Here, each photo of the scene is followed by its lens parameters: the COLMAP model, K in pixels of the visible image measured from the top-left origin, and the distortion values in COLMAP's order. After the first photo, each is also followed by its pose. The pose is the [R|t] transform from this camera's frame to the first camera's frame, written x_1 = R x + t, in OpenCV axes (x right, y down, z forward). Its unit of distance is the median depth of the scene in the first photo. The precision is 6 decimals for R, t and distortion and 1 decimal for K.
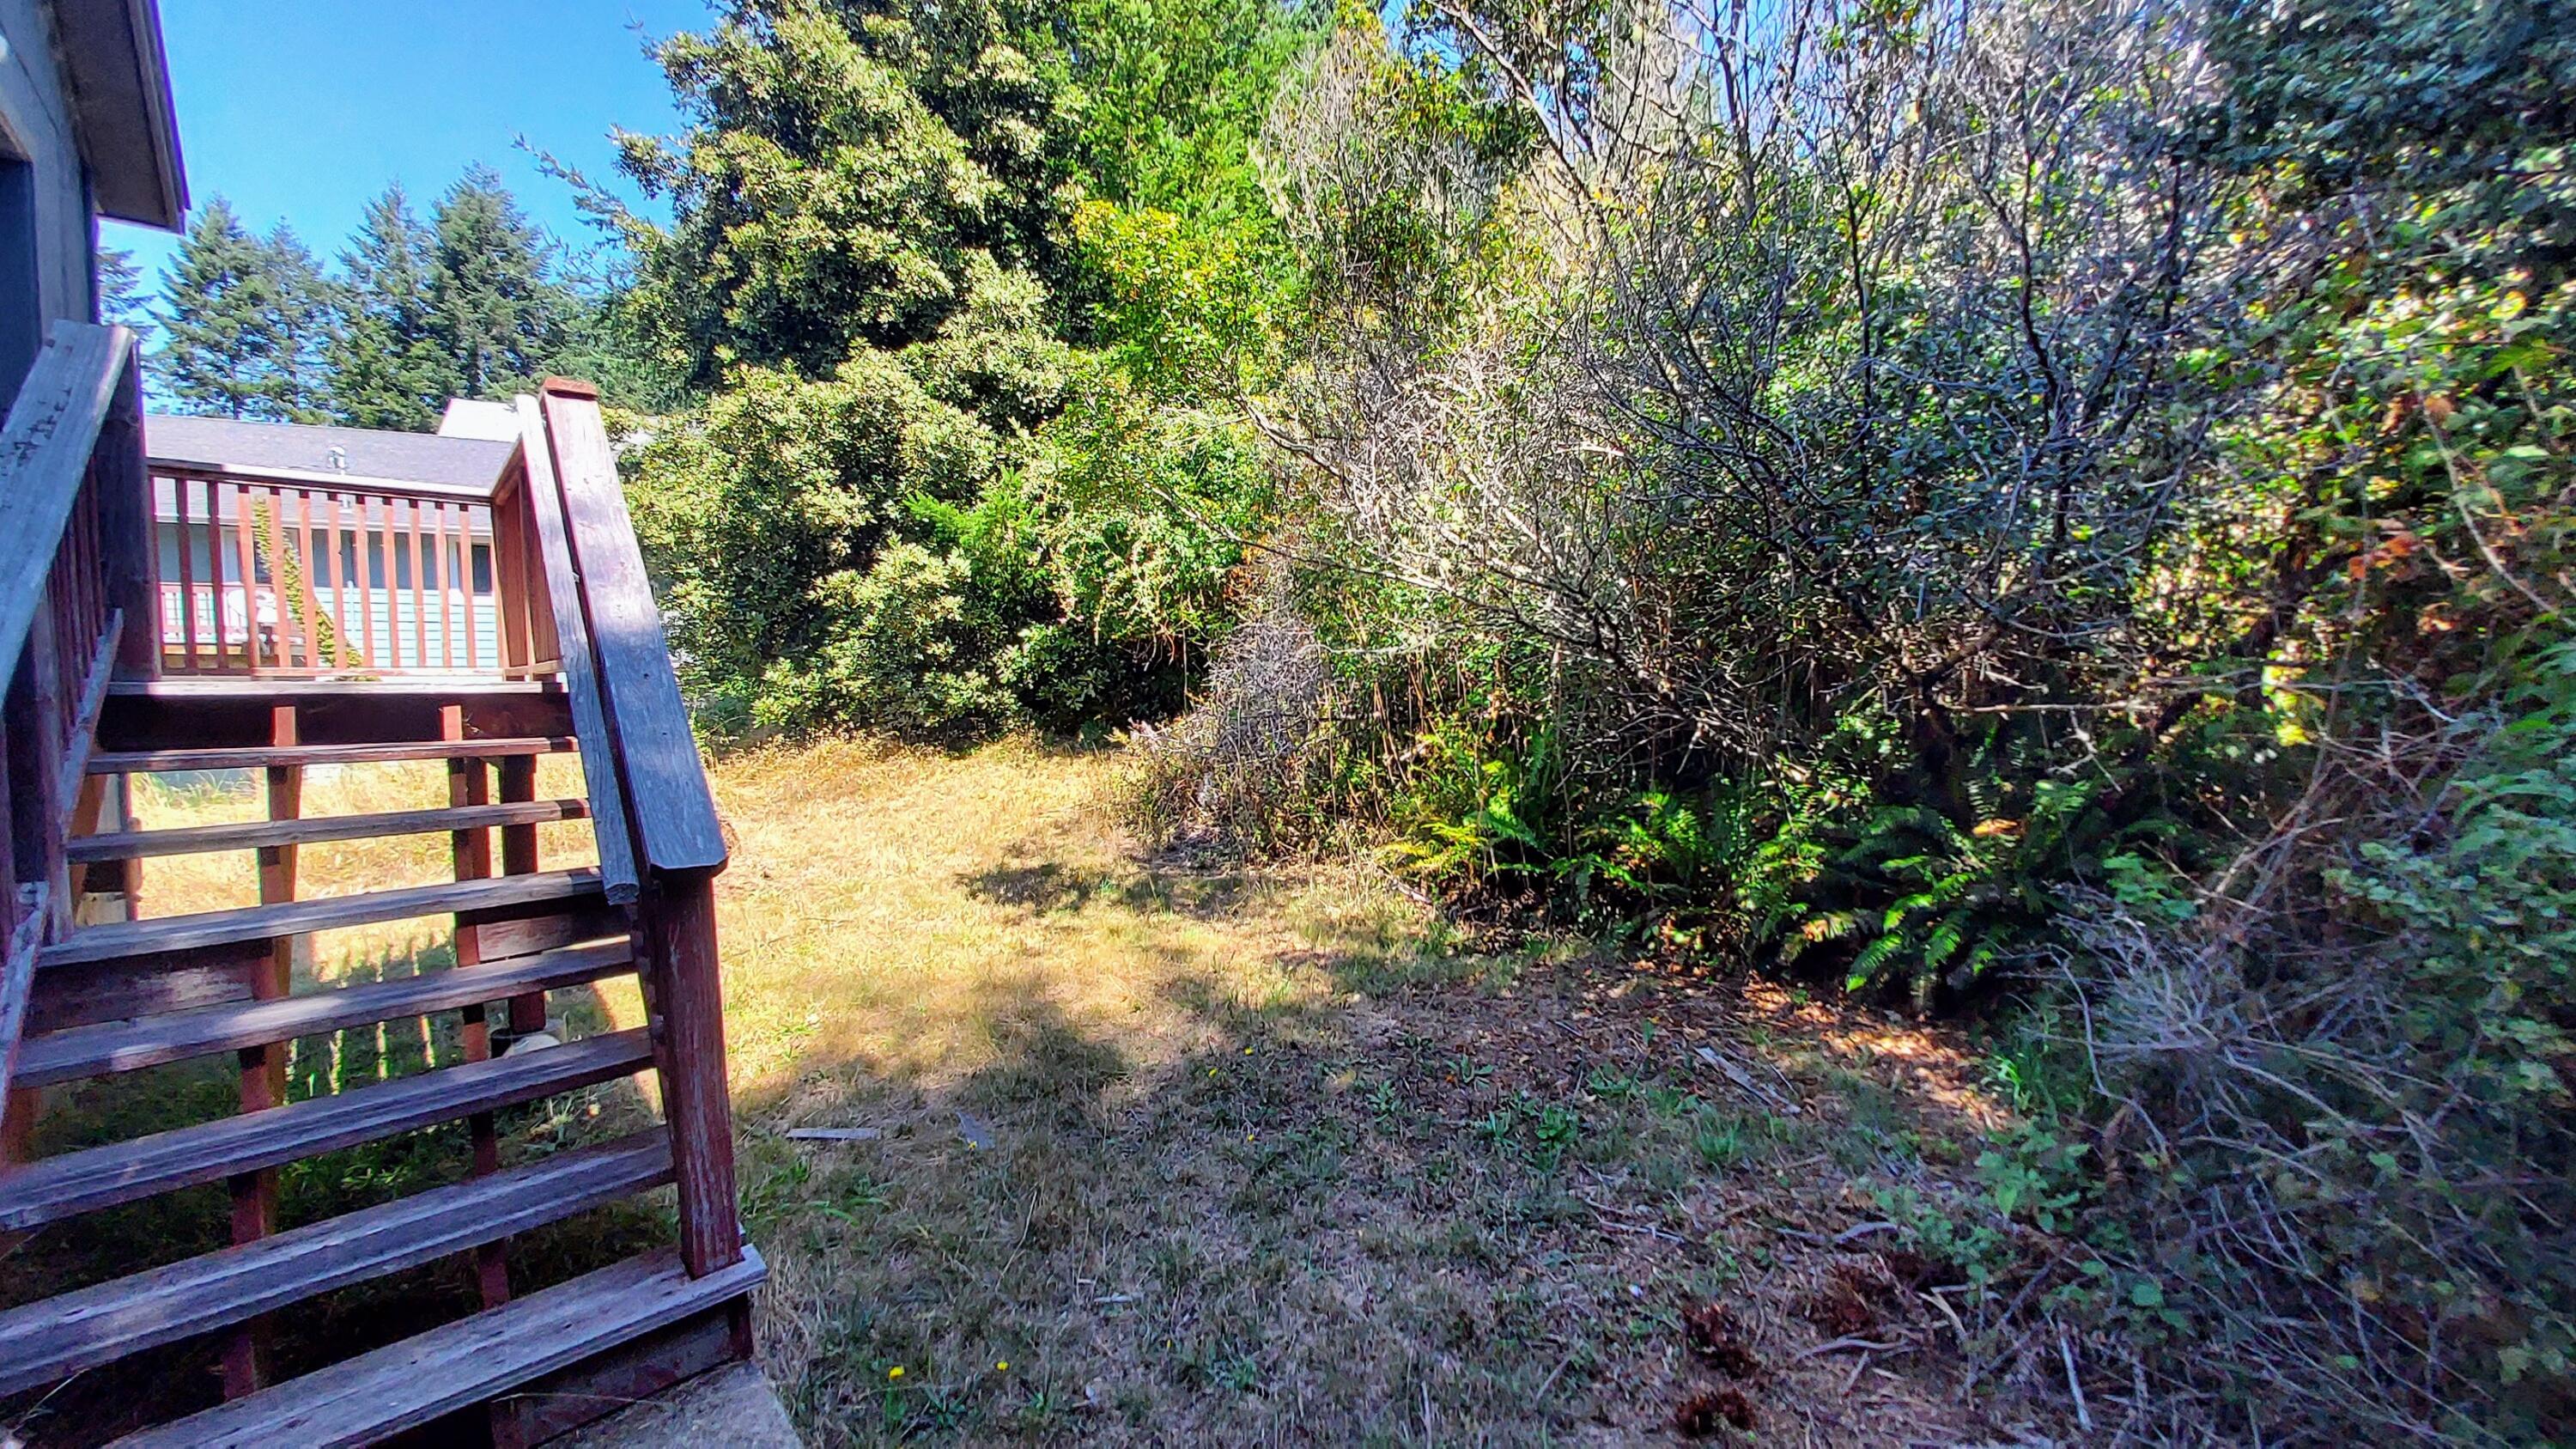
lens RADIAL K [[992.3, 0, 1286.0], [0, 992.3, 699.0], [0, 0, 1]] dist [-0.000772, -0.000090]
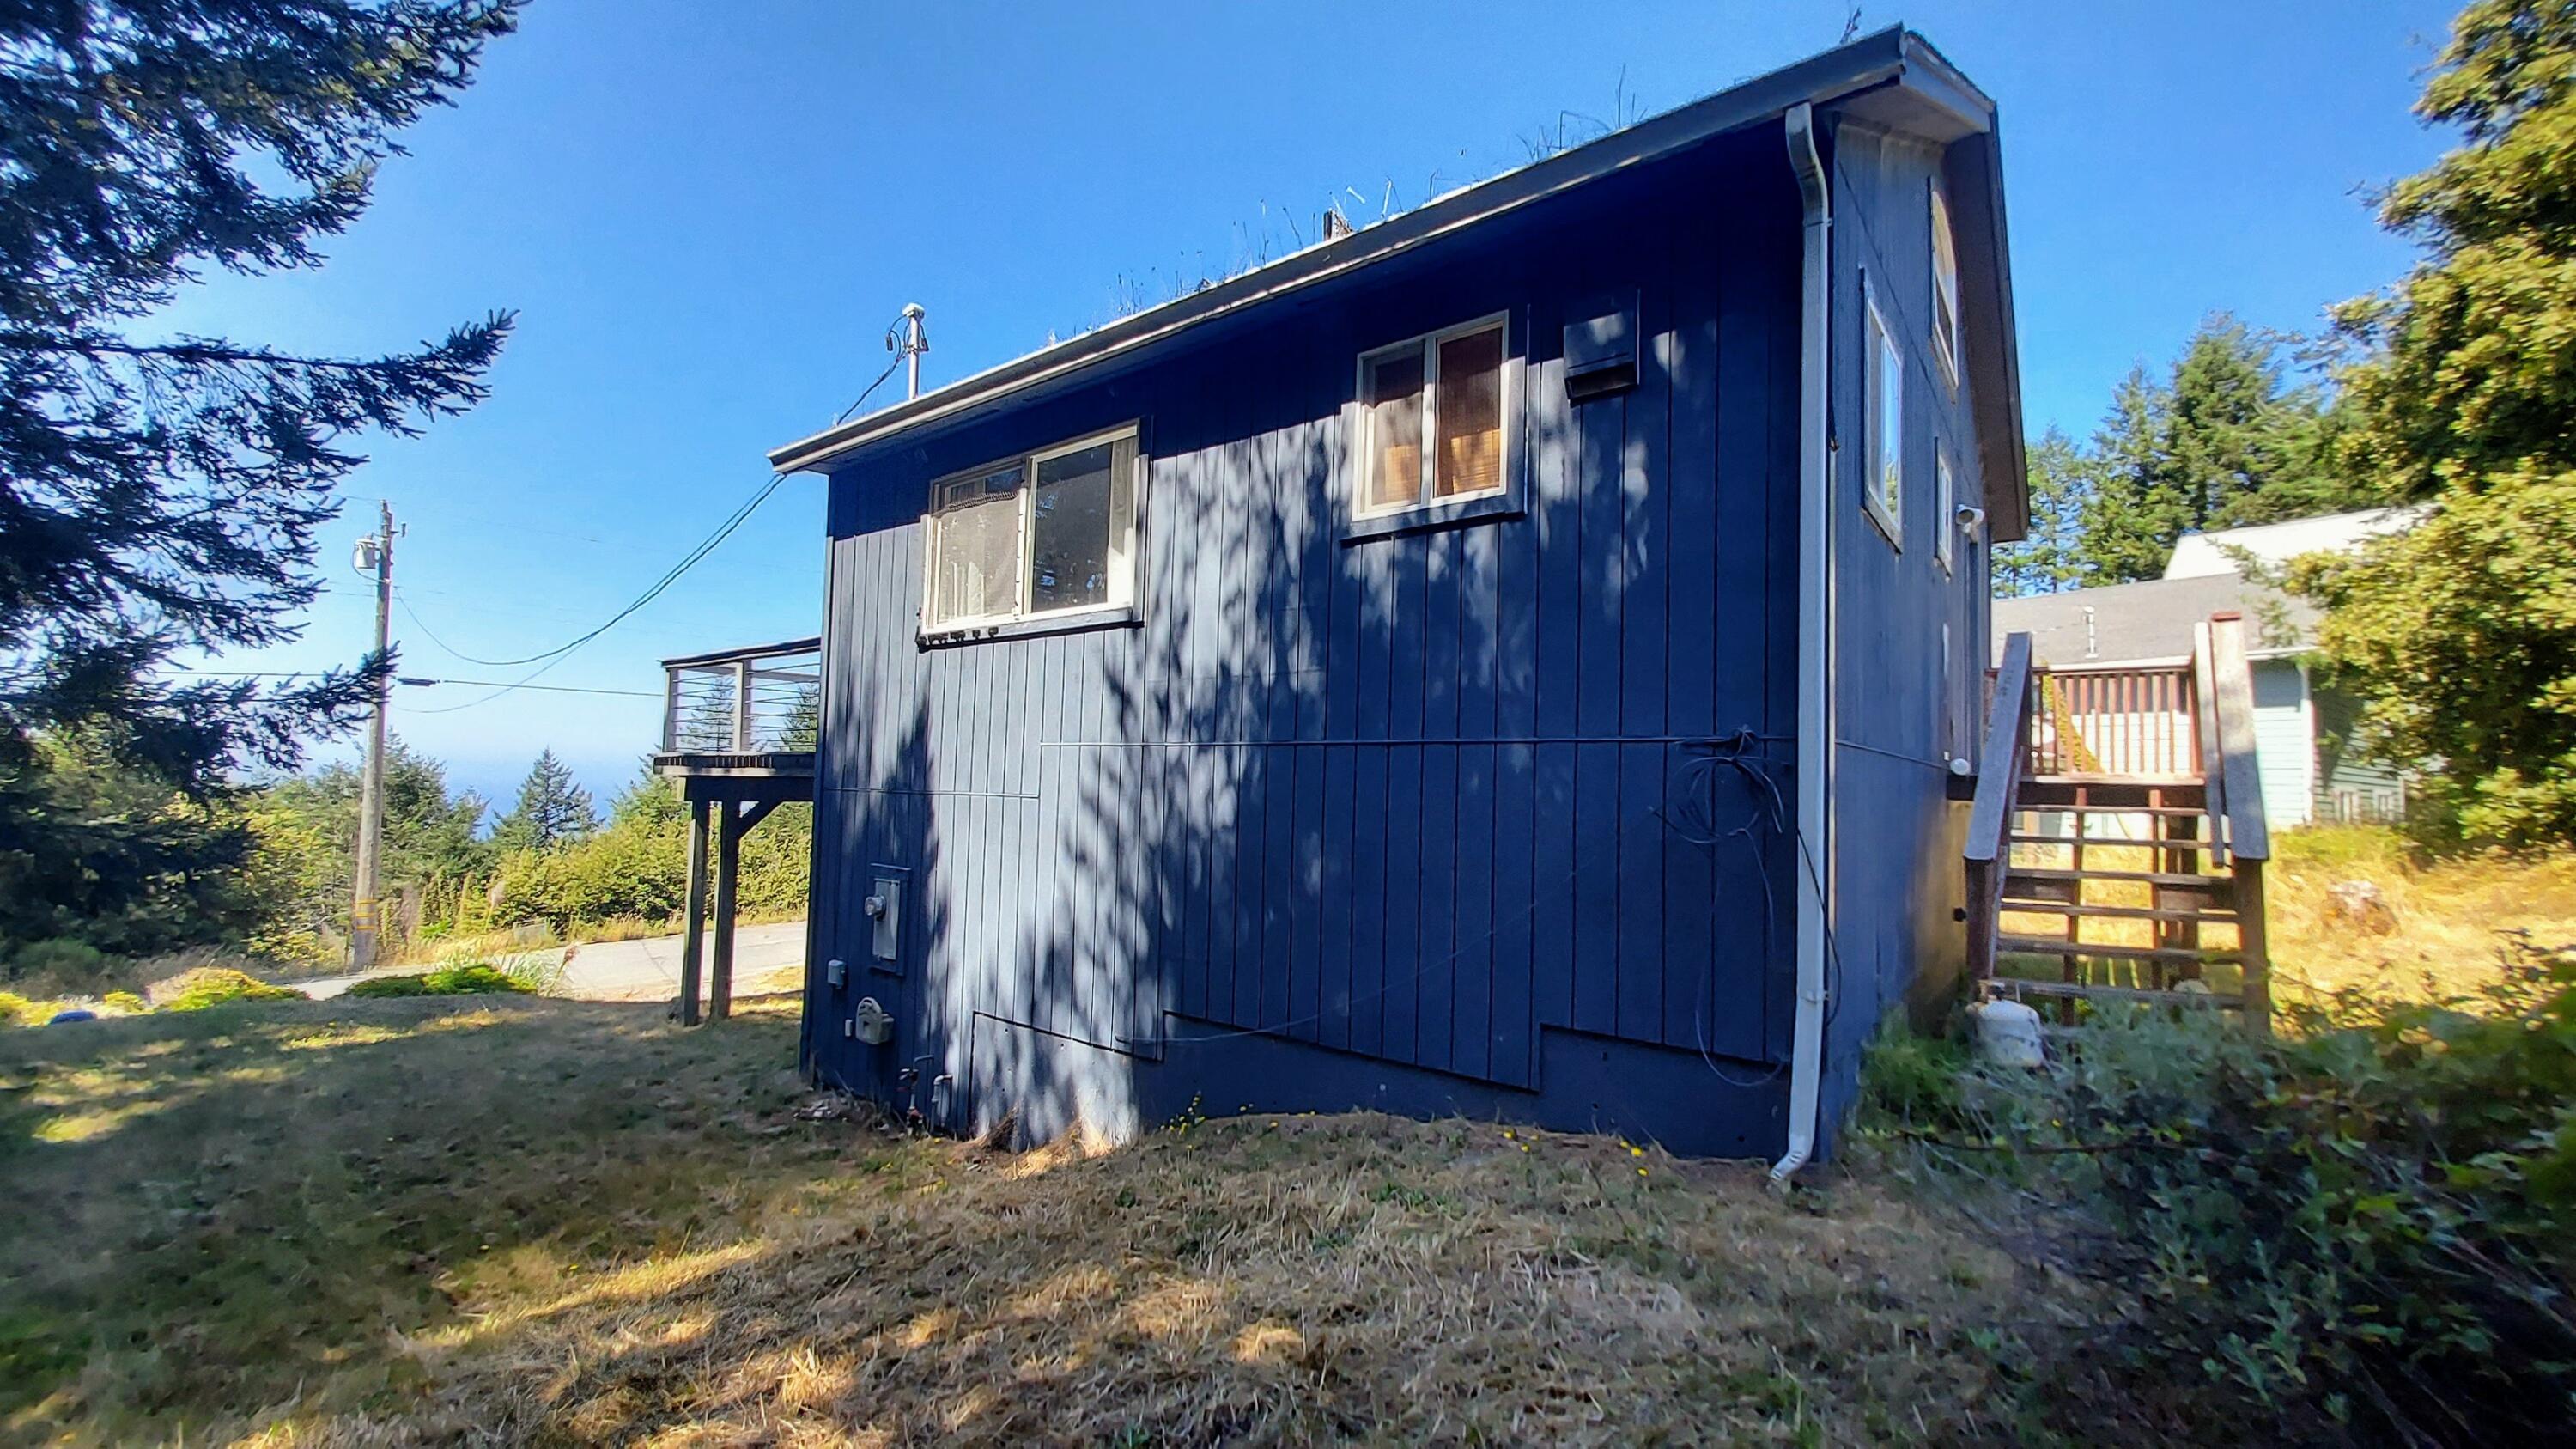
lens RADIAL K [[992.6, 0, 1341.6], [0, 992.6, 745.7], [0, 0, 1]] dist [0.002802, 0.000229]
pose [[0.172449, -0.008281, -0.984984, 0.103295], [-0.050292, 0.998586, -0.017200, 0.004440], [0.983734, 0.052503, 0.171788, -0.116913]]
